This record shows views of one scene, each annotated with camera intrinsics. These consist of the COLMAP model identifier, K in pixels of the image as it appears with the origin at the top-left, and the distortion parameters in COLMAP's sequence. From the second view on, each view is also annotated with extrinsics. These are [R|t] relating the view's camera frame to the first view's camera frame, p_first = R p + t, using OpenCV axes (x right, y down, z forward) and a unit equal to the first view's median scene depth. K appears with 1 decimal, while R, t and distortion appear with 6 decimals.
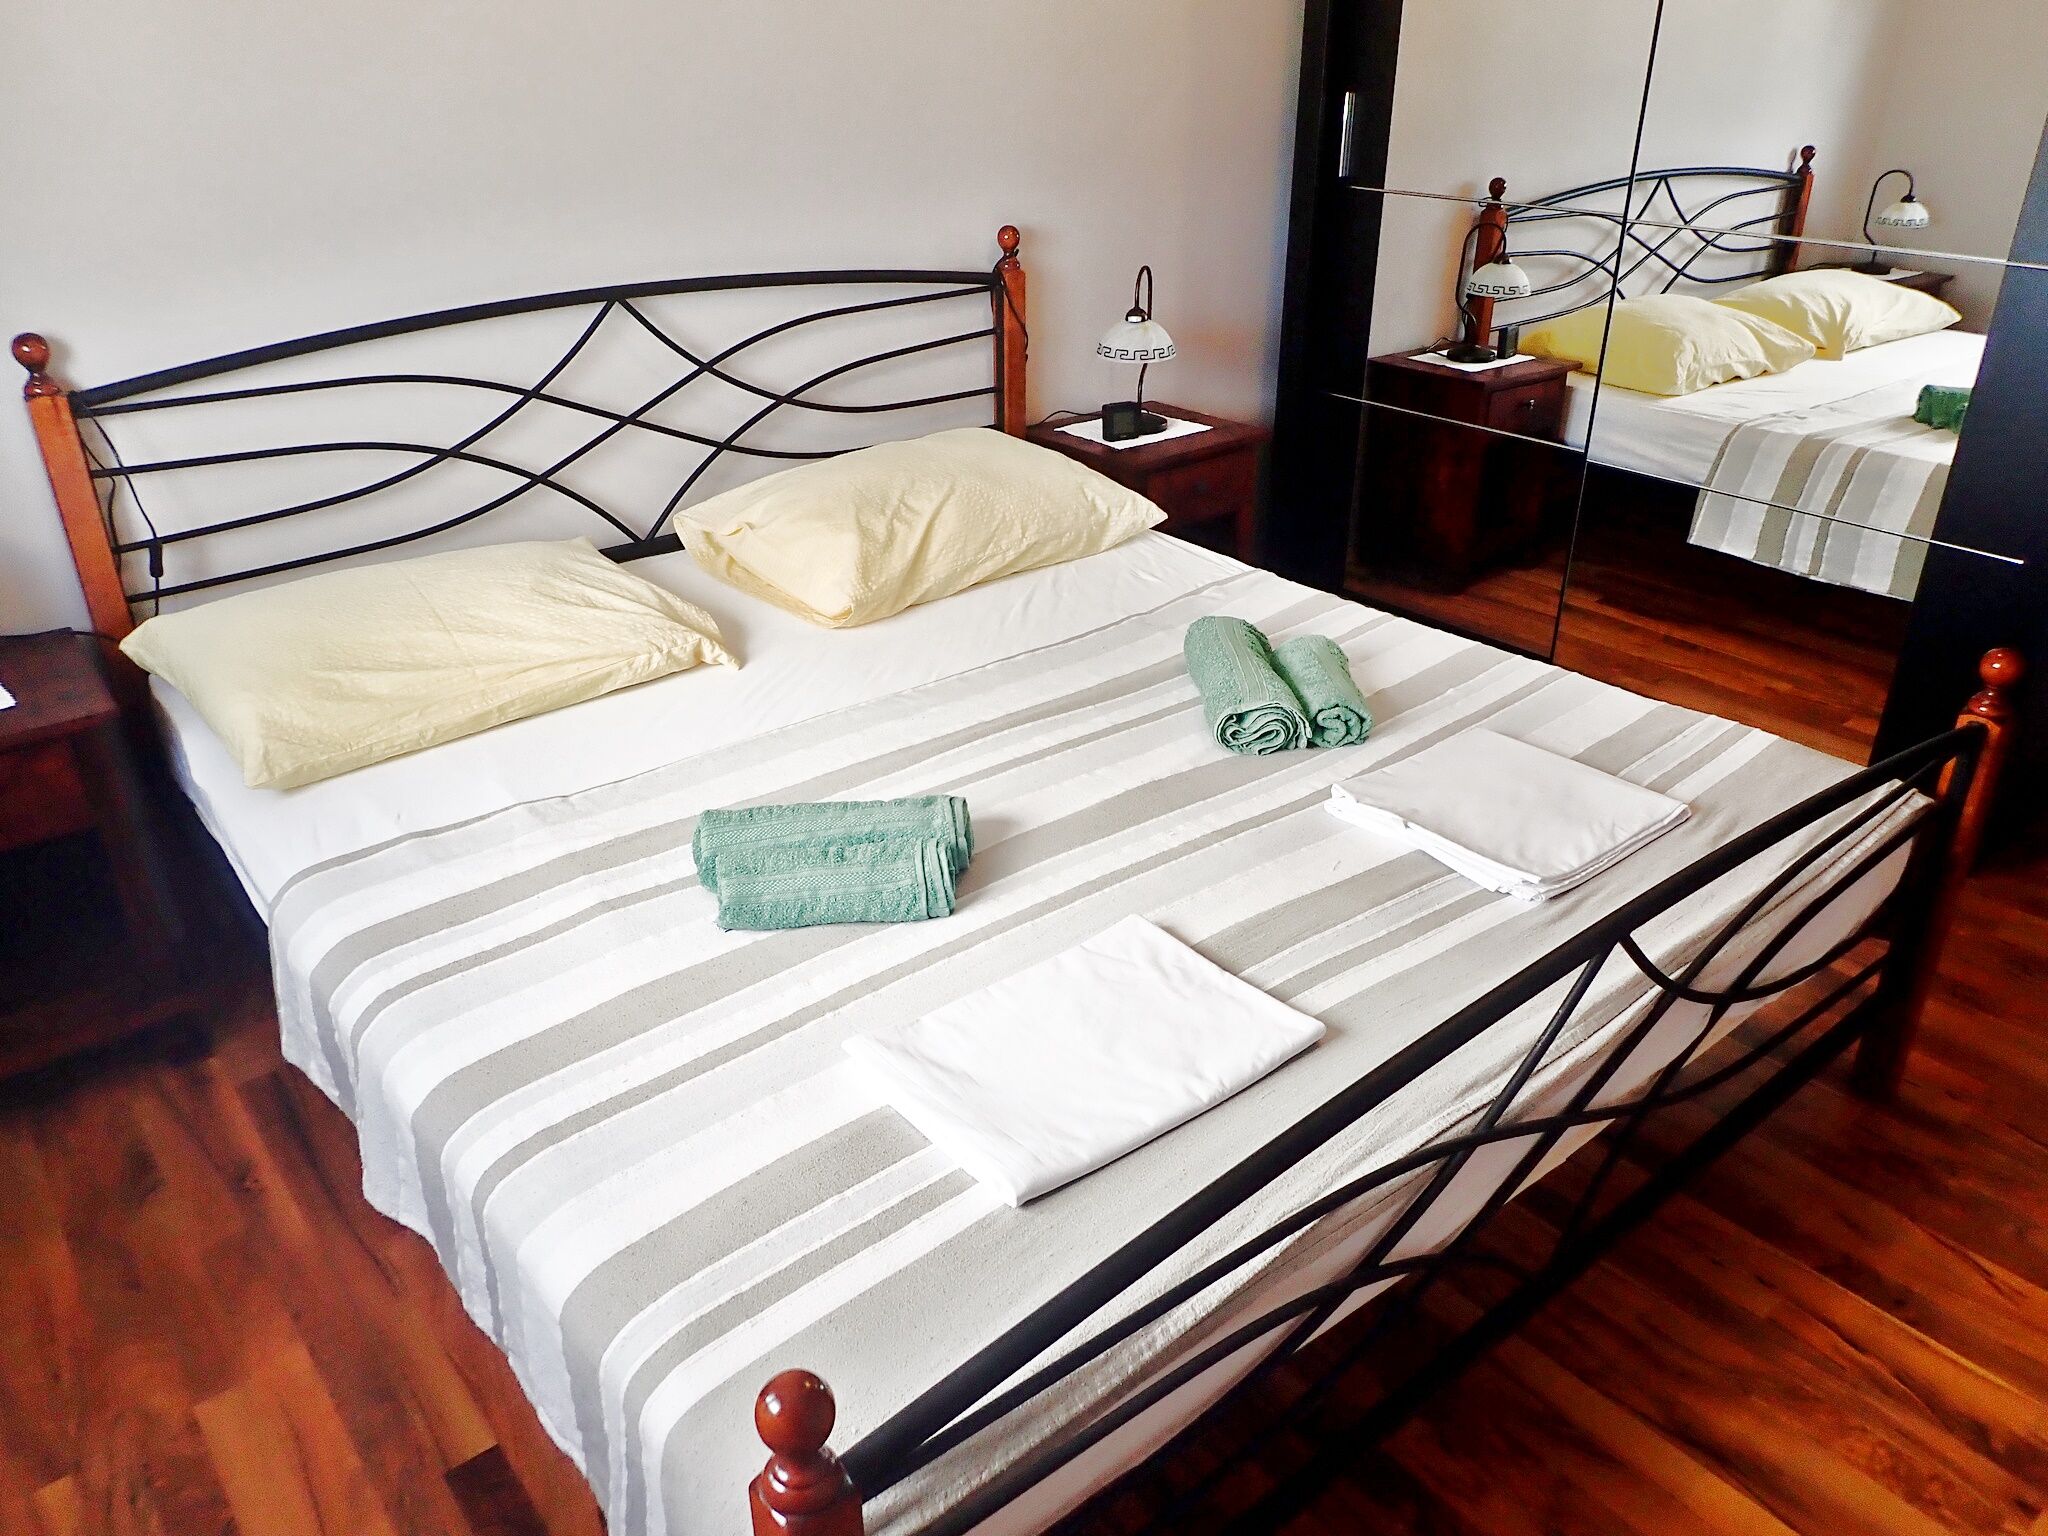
lens RADIAL K [[1507.7, 0, 1019.6], [0, 1507.7, 759.0], [0, 0, 1]] dist [-0.010155, -0.003102]
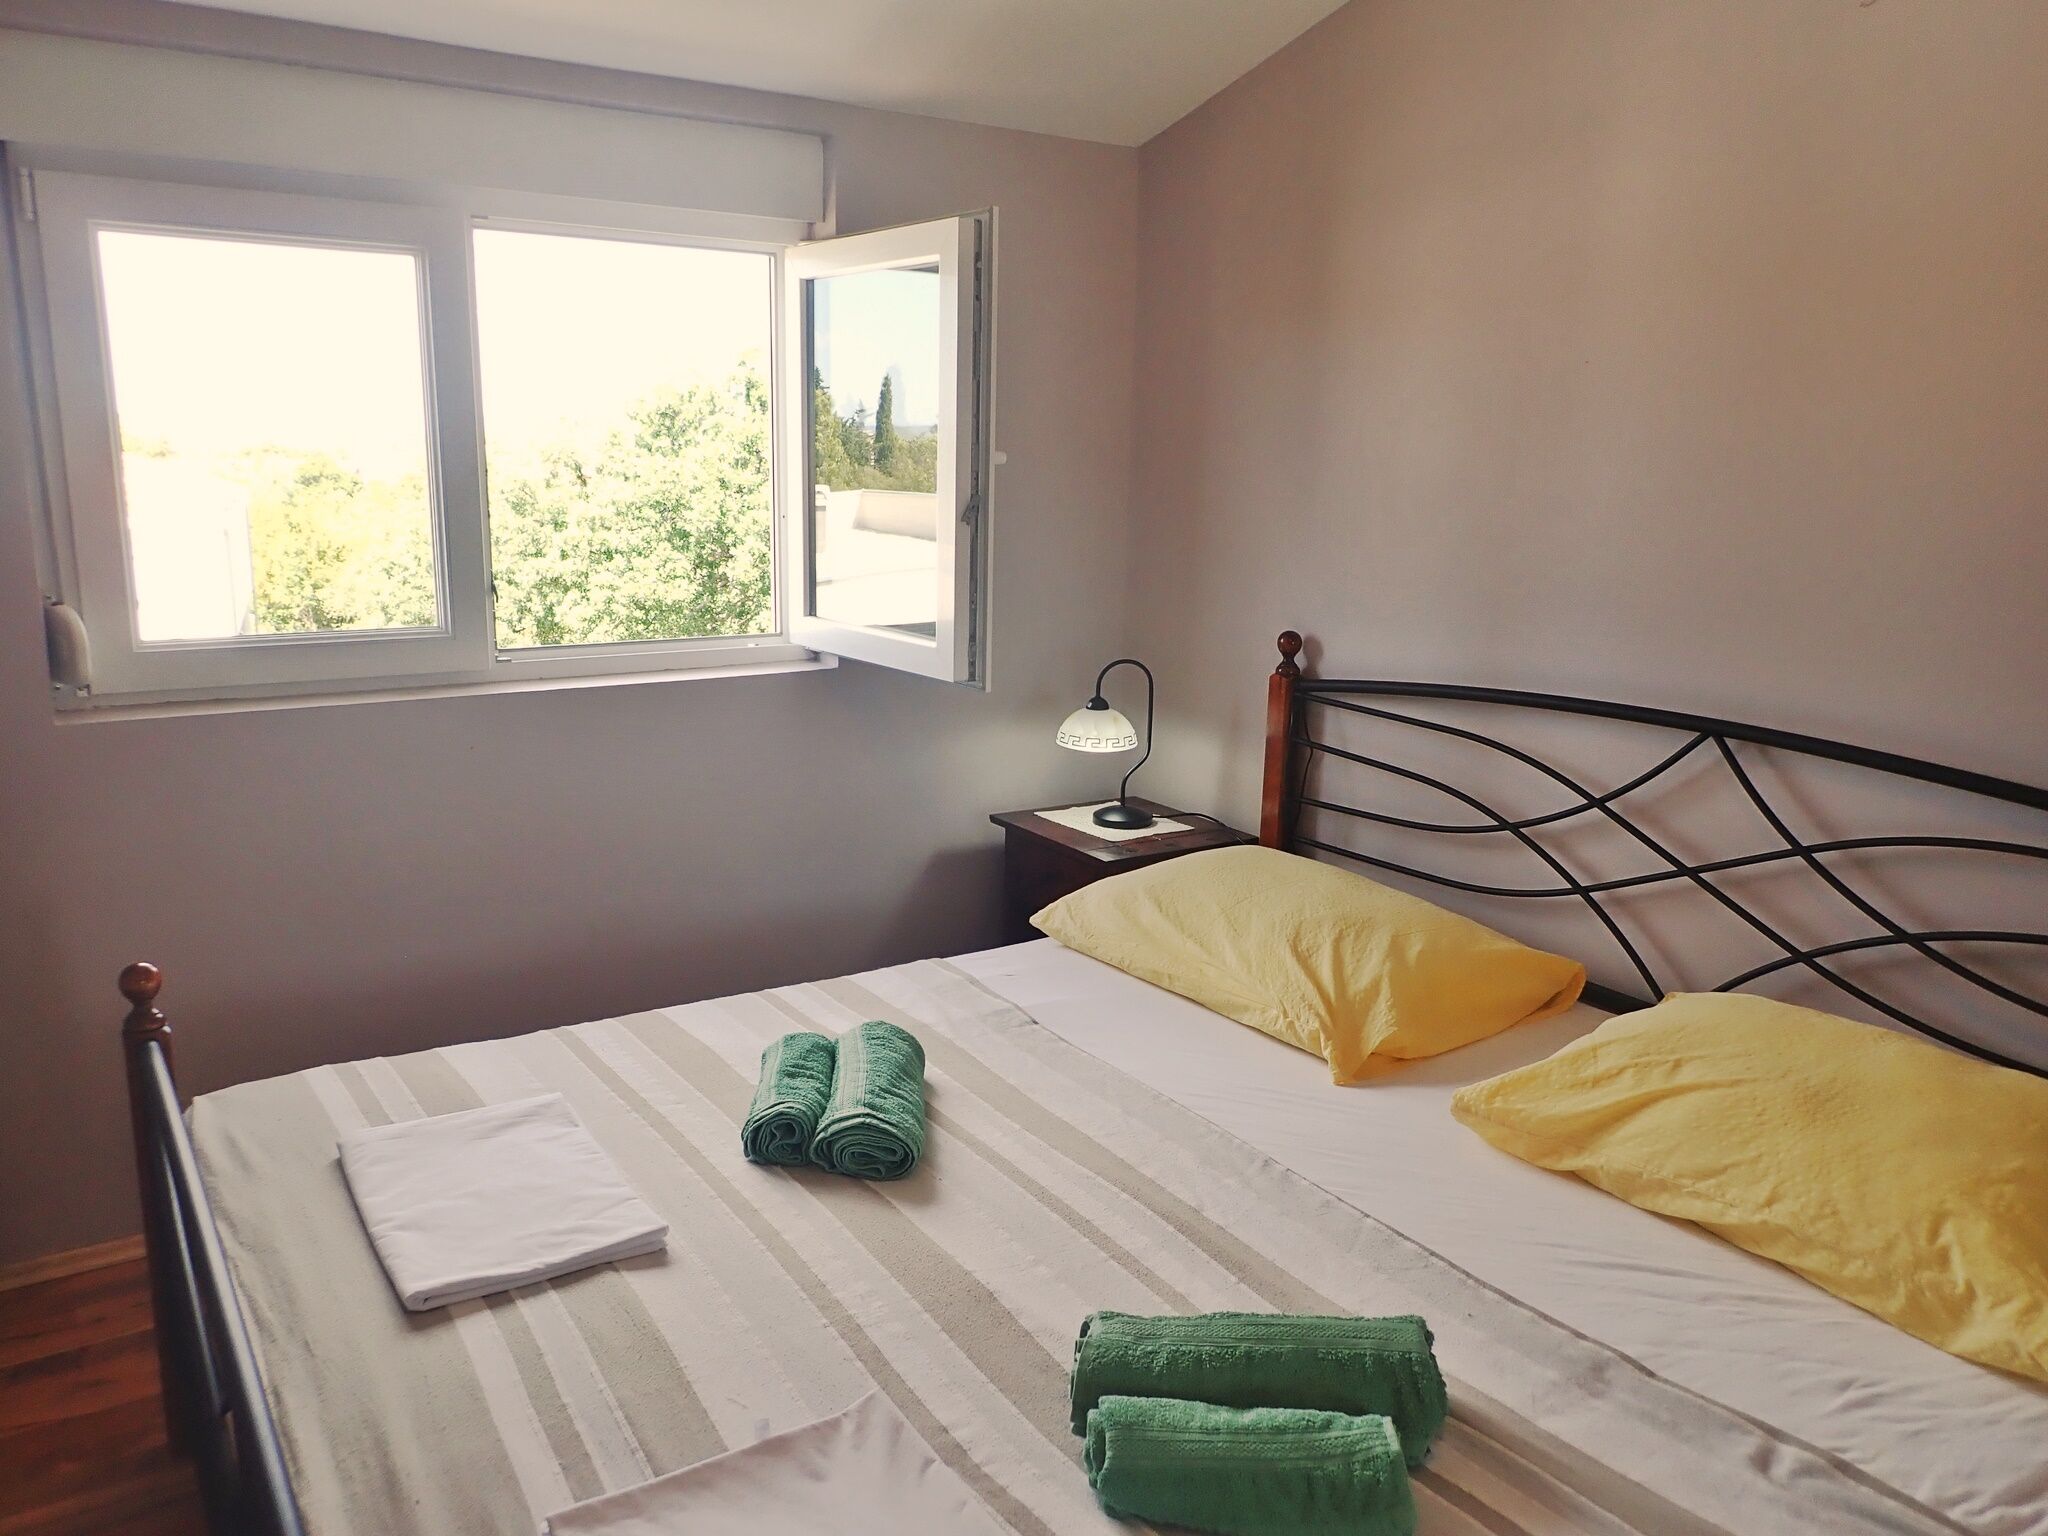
lens RADIAL K [[1507.7, 0, 1018.4], [0, 1507.7, 775.0], [0, 0, 1]] dist [-0.010155, -0.003102]
pose [[-0.098943, 0.209122, -0.972871, 0.587291], [-0.464655, 0.854829, 0.231004, -0.297563], [0.879946, 0.474906, 0.012590, 0.654219]]
